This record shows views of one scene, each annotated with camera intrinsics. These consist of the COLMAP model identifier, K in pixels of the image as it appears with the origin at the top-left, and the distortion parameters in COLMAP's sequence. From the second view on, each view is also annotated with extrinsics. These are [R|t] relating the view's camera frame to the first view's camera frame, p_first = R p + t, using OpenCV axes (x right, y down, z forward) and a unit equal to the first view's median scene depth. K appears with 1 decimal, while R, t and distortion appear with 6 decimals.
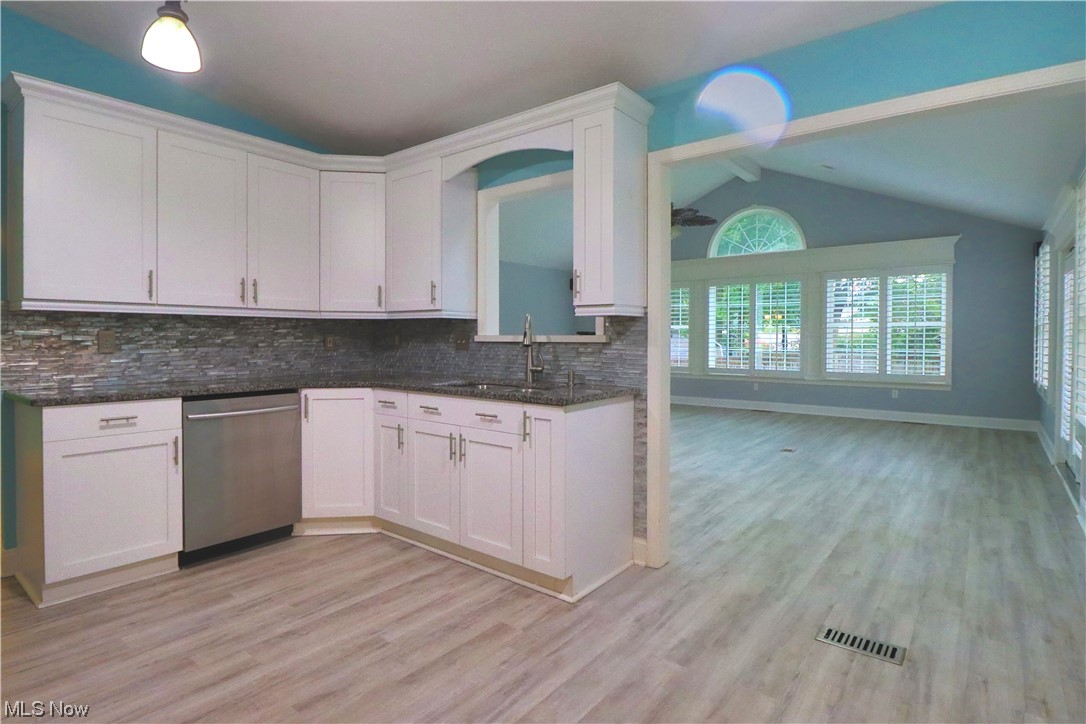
lens RADIAL K [[560.4, 0, 544.8], [0, 560.4, 344.1], [0, 0, 1]] dist [0.001469, -0.011366]
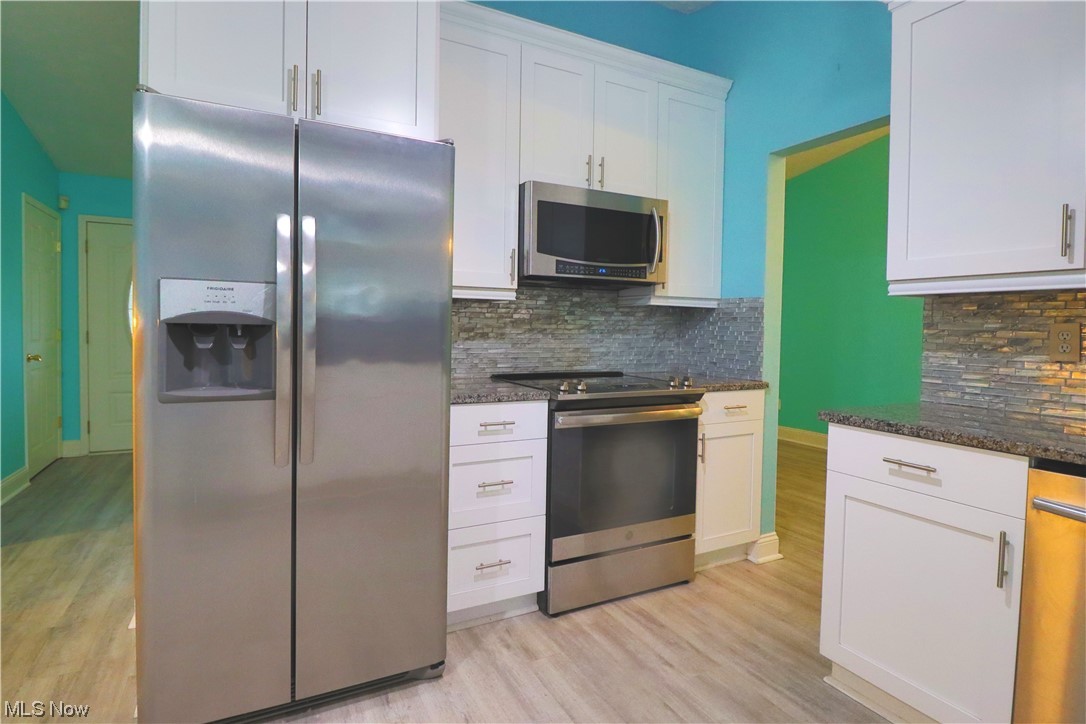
lens RADIAL K [[560.4, 0, 544.8], [0, 560.4, 344.1], [0, 0, 1]] dist [0.001469, -0.011366]
pose [[-0.409722, 0.018078, -0.912031, -0.038804], [-0.024969, 0.999207, 0.031023, -0.007106], [0.911869, 0.035483, -0.408946, 0.819641]]
